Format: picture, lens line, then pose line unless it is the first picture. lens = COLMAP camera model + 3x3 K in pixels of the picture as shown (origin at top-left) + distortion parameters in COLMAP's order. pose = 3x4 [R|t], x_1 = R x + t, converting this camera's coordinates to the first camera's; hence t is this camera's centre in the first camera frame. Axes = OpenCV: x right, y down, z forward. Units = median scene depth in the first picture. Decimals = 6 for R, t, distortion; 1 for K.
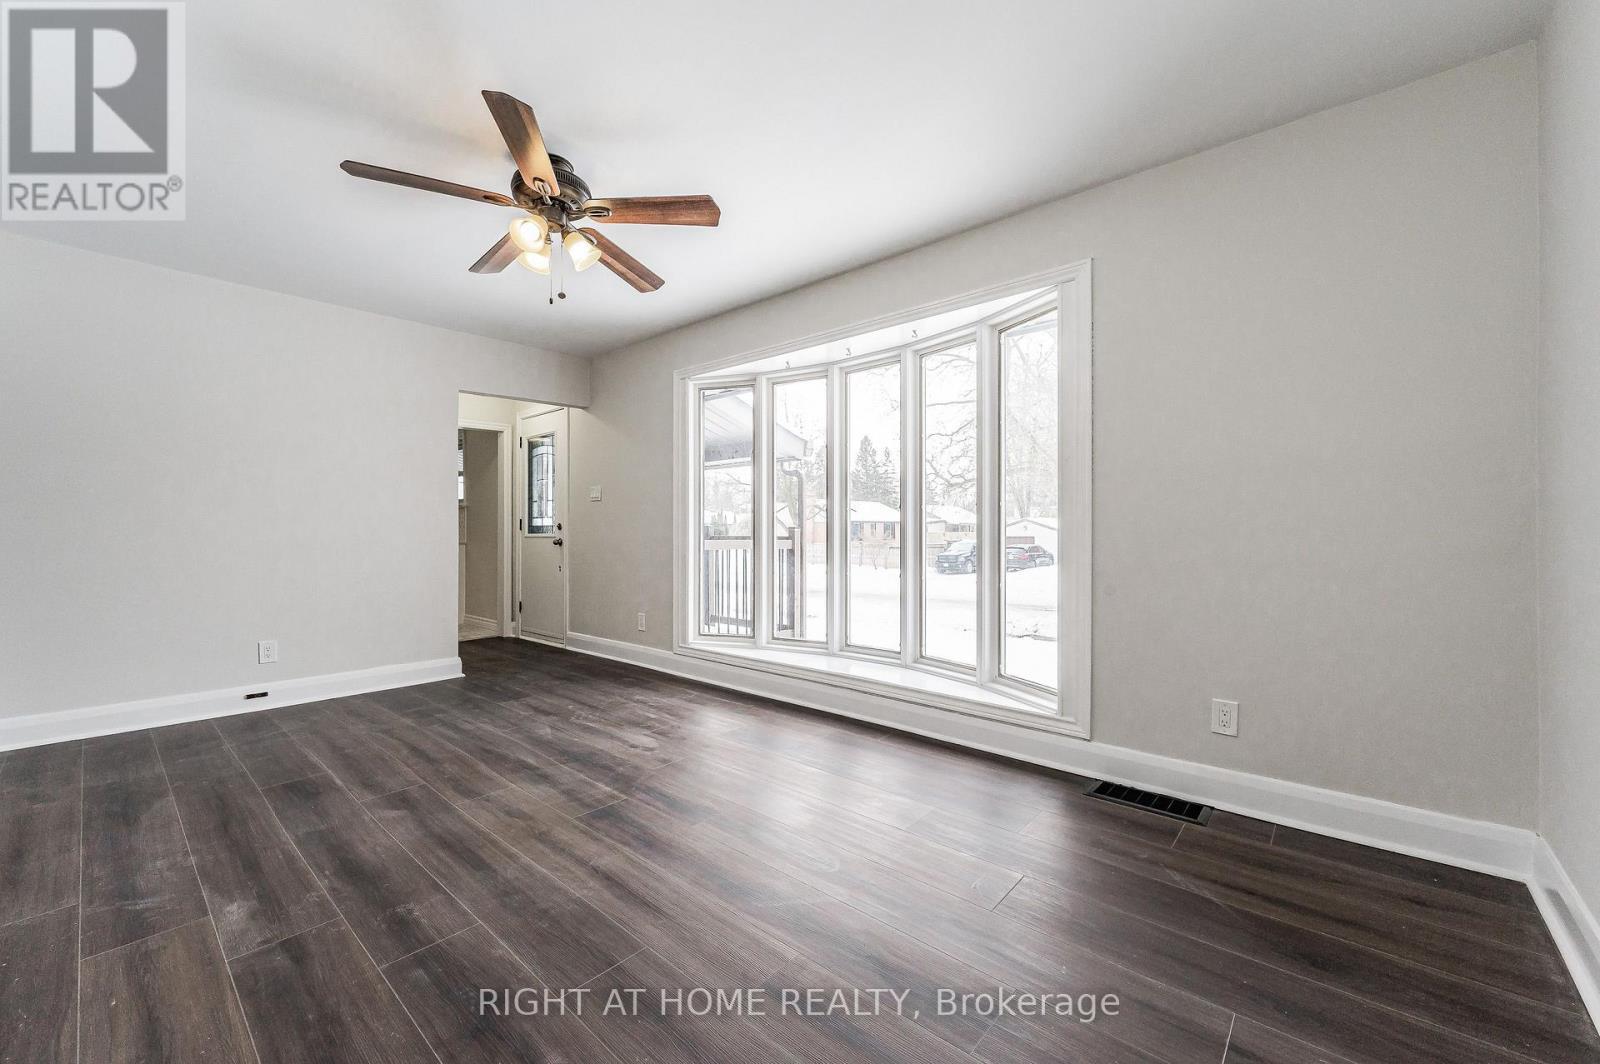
lens RADIAL K [[629.2, 0, 808.3], [0, 629.2, 531.6], [0, 0, 1]] dist [-0.004035, 0.001463]
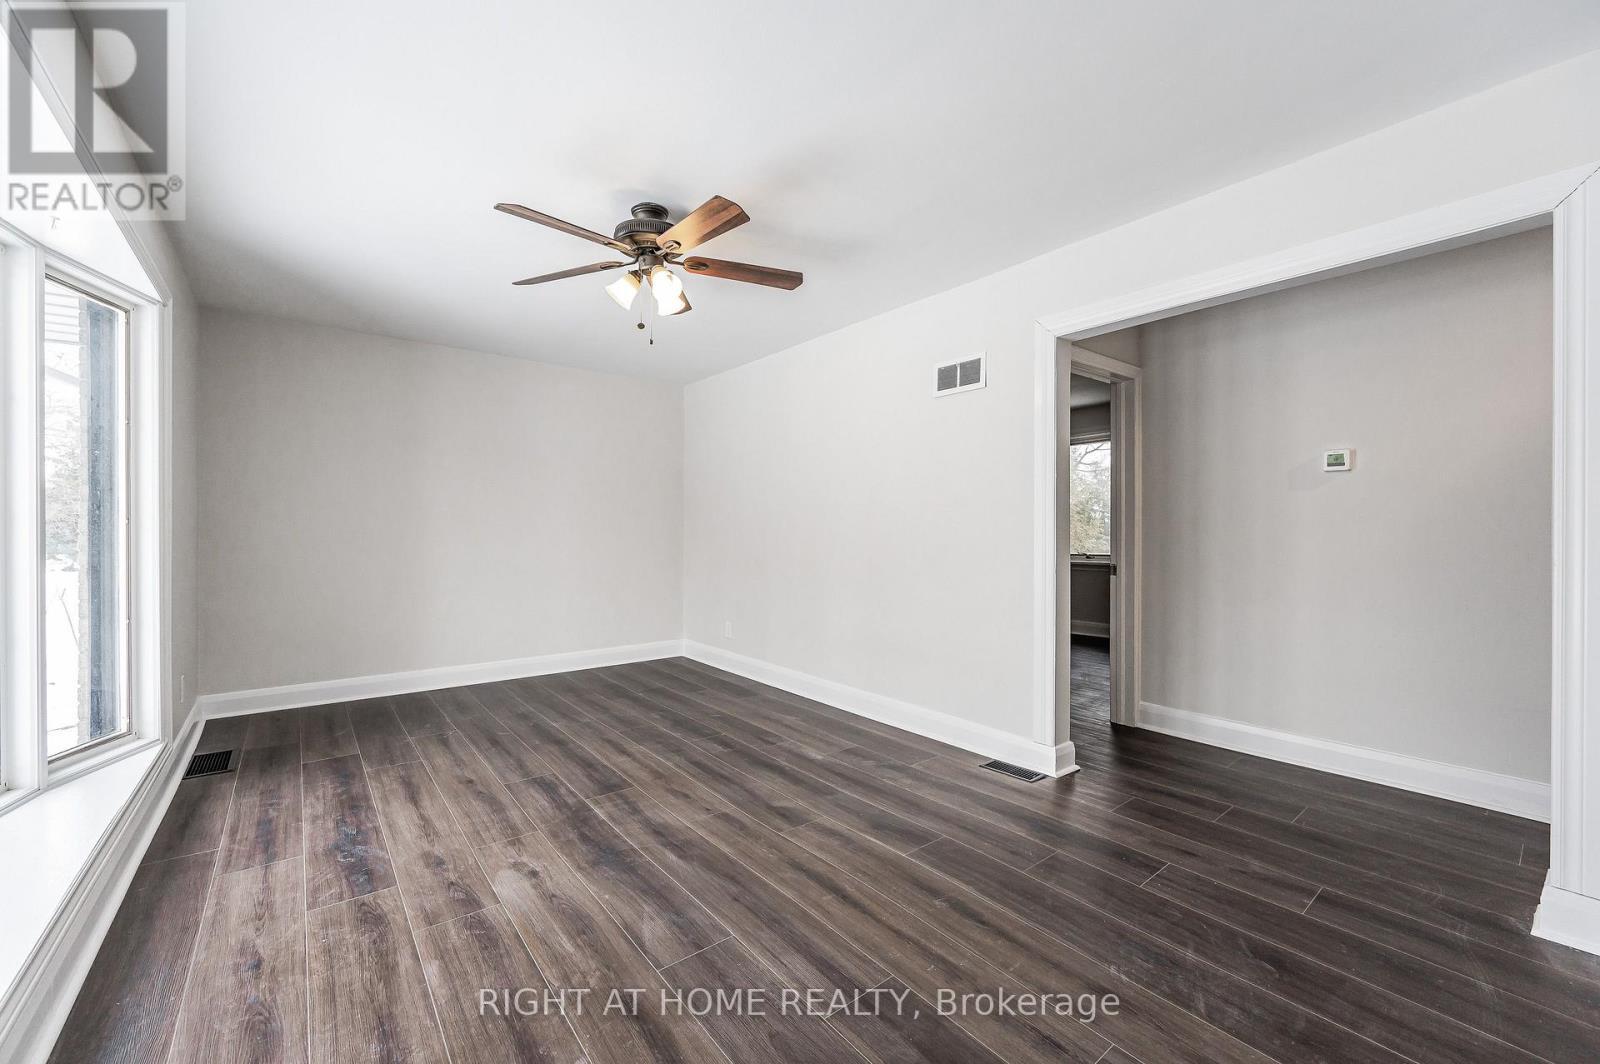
lens RADIAL K [[629.2, 0, 807.3], [0, 629.2, 530.2], [0, 0, 1]] dist [-0.004035, 0.001463]
pose [[-0.985051, -0.001241, 0.172257, -0.770349], [-0.001373, 0.999999, -0.000648, -0.039904], [-0.172256, -0.000874, -0.985052, 1.809306]]
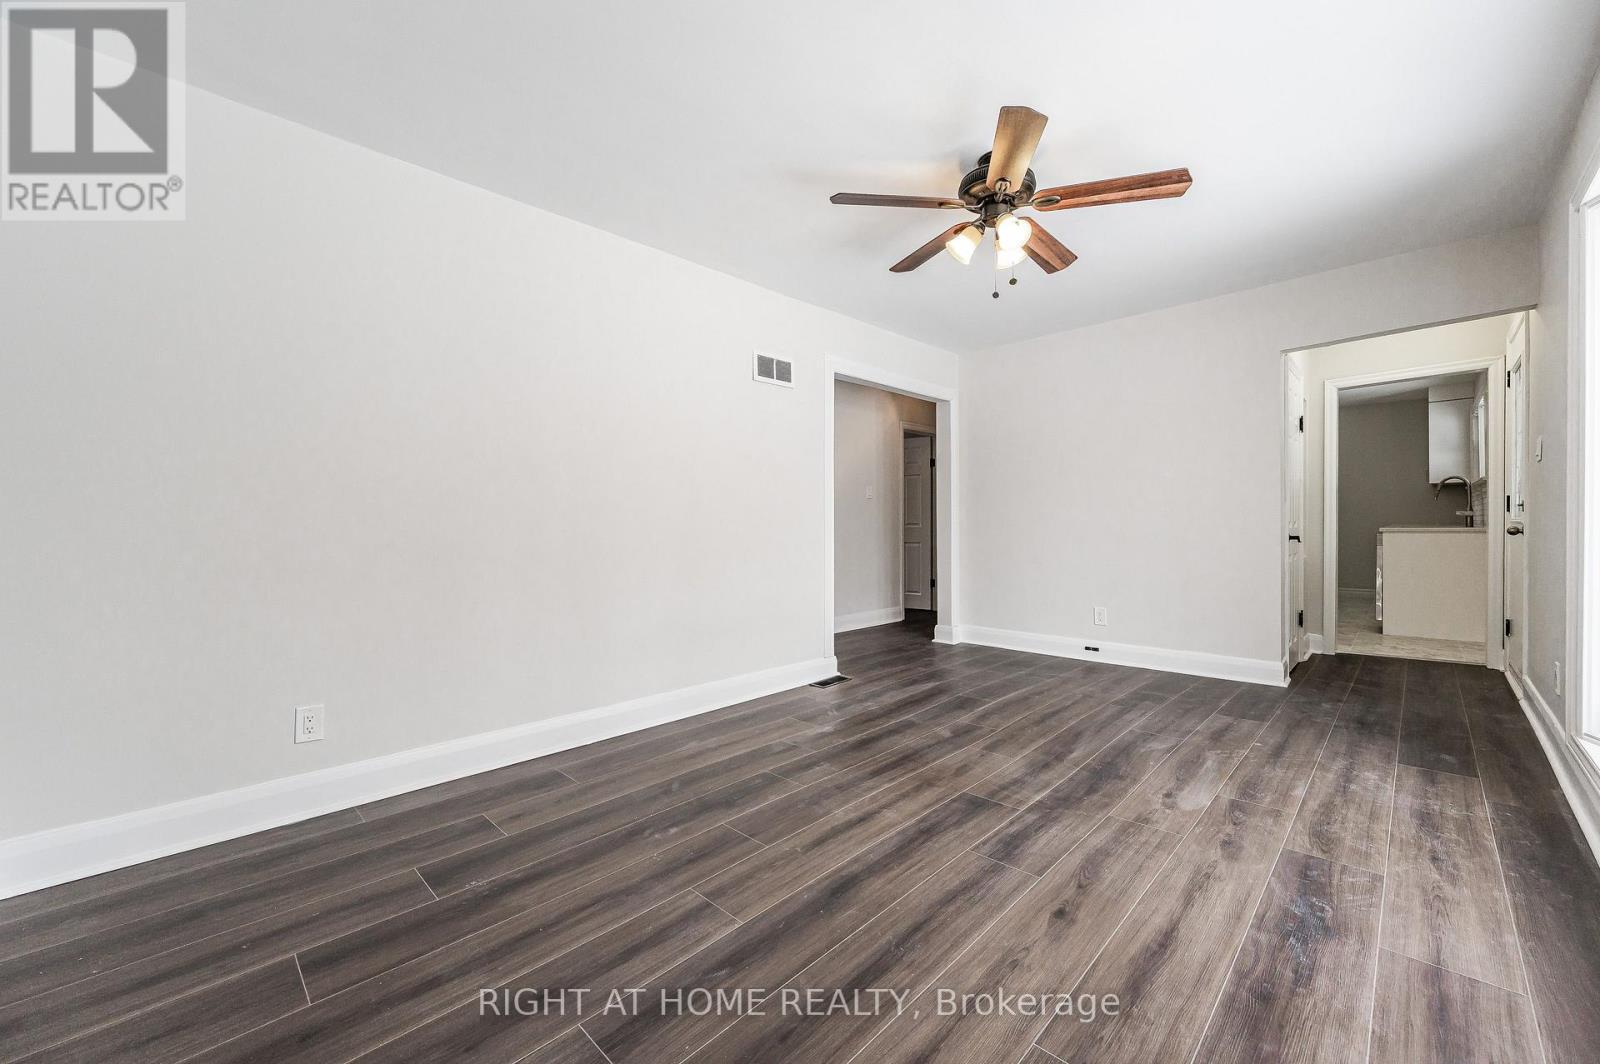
lens RADIAL K [[629.2, 0, 789.5], [0, 629.2, 528.0], [0, 0, 1]] dist [-0.004035, 0.001463]
pose [[-0.074861, 0.006760, -0.997171, 0.580816], [0.010590, 0.999926, 0.005984, 0.004693], [0.997138, -0.010113, -0.074927, 0.663378]]
